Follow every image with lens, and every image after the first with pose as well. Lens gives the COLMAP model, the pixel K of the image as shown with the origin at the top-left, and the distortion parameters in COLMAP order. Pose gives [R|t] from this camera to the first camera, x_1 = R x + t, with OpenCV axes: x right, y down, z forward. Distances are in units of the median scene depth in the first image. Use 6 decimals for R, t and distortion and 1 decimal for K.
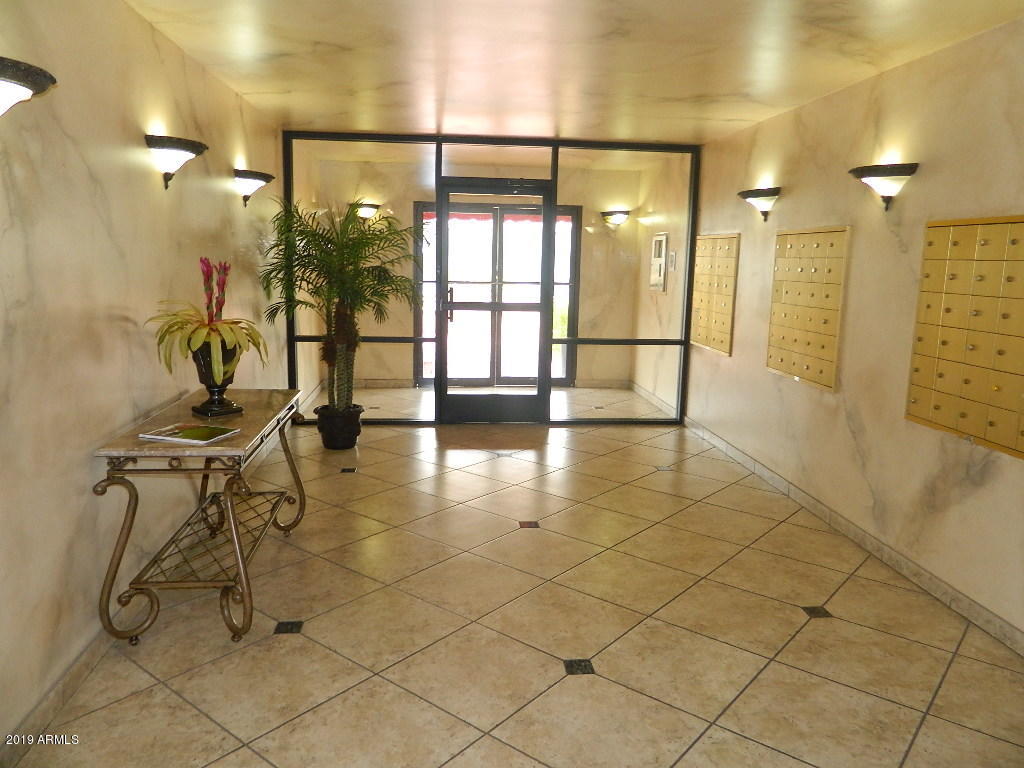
lens RADIAL K [[764.8, 0, 507.4], [0, 764.8, 378.9], [0, 0, 1]] dist [0.011190, -0.010534]
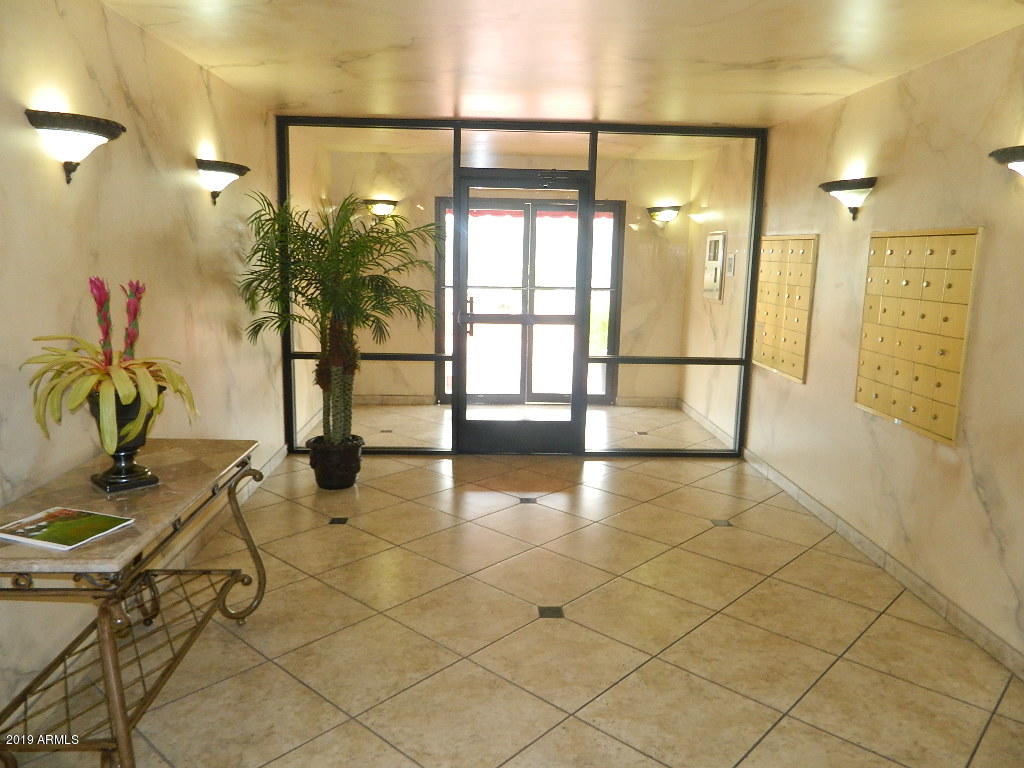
lens RADIAL K [[764.8, 0, 507.4], [0, 764.8, 378.9], [0, 0, 1]] dist [0.011190, -0.010534]
pose [[0.998383, 0.008426, -0.056212, 0.019267], [-0.008026, 0.999941, 0.007342, -0.039065], [0.056270, -0.006879, 0.998392, 0.163948]]
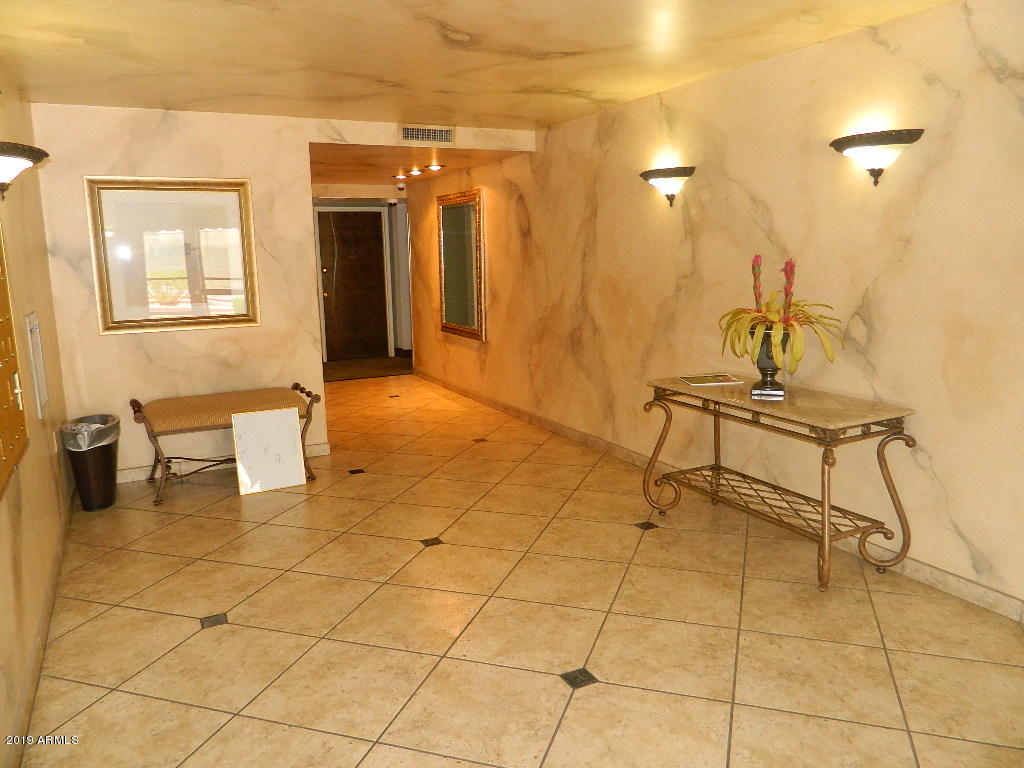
lens RADIAL K [[764.8, 0, 507.4], [0, 764.8, 378.9], [0, 0, 1]] dist [0.011190, -0.010534]
pose [[-0.935973, 0.059559, -0.346998, 0.214105], [-0.054802, 0.948929, 0.310695, -0.177333], [0.347781, 0.309818, -0.884908, 1.083987]]
